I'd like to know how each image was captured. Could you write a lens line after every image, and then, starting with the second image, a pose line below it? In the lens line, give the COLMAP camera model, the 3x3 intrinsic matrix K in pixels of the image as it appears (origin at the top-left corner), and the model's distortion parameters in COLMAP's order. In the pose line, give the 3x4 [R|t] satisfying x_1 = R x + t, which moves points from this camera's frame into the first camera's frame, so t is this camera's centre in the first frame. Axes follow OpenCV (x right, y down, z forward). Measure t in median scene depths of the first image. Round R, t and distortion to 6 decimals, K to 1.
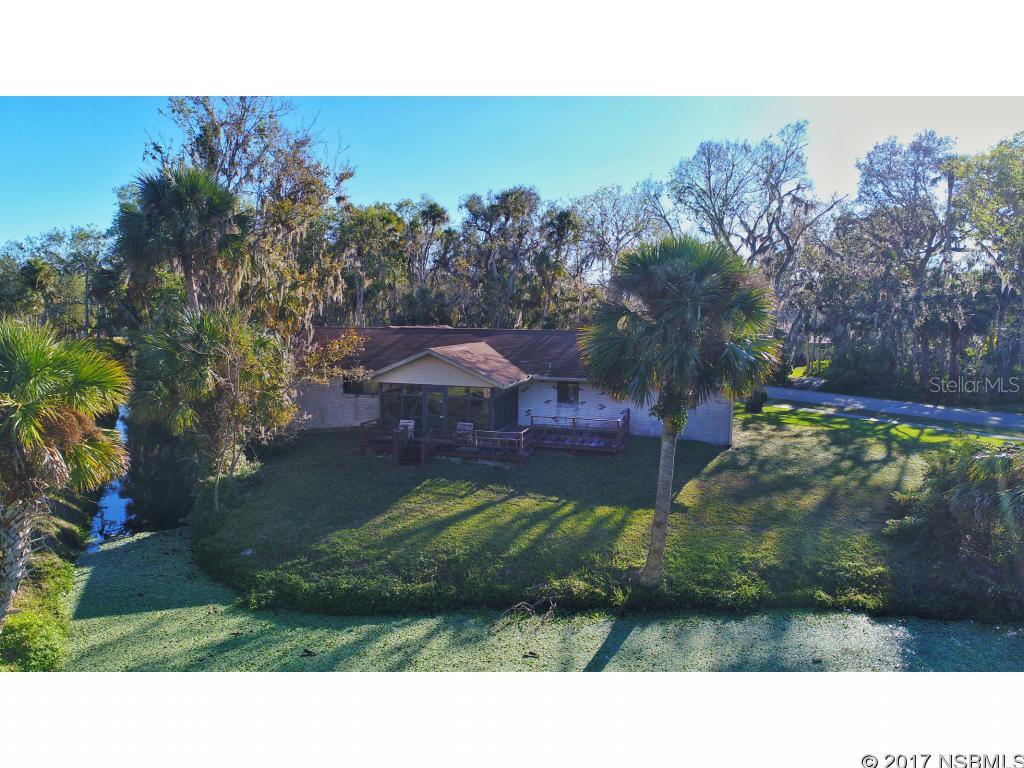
lens RADIAL K [[683.4, 0, 510.2], [0, 683.4, 370.6], [0, 0, 1]] dist [-0.002197, 0.000527]
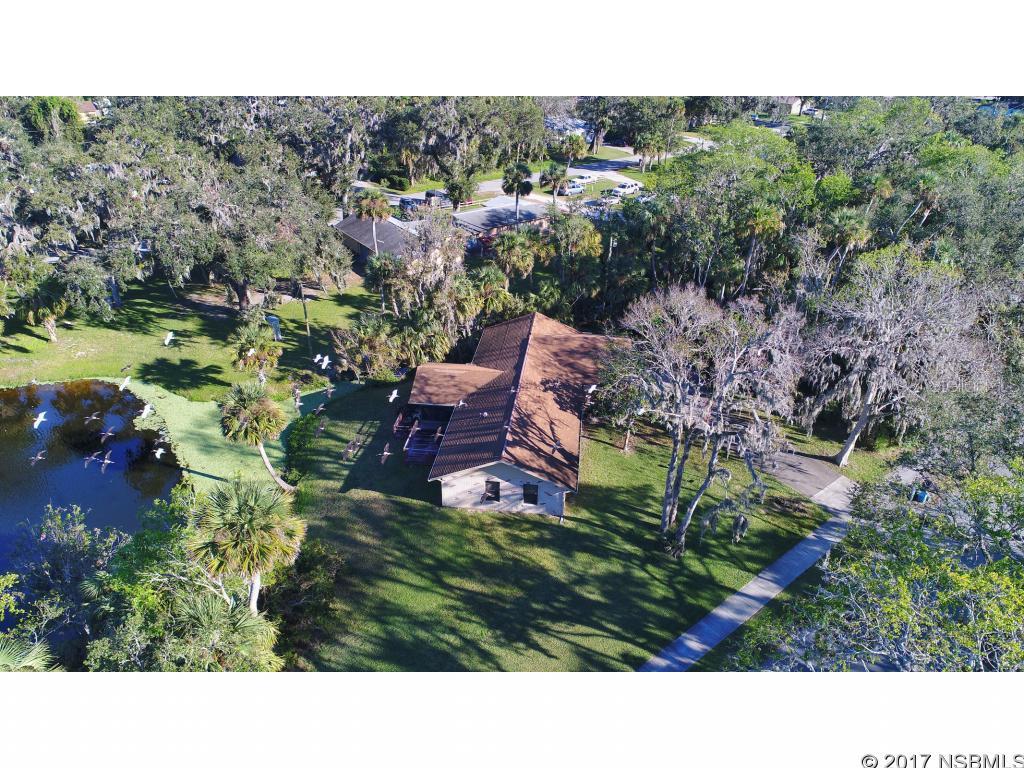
lens RADIAL K [[681.2, 0, 512.0], [0, 681.2, 384.0], [0, 0, 1]] dist [-0.004413, -0.001358]
pose [[0.165958, 0.477537, -0.862796, 2.189587], [-0.087405, 0.878608, 0.469477, -1.247615], [0.982252, -0.002501, 0.187551, 1.200993]]
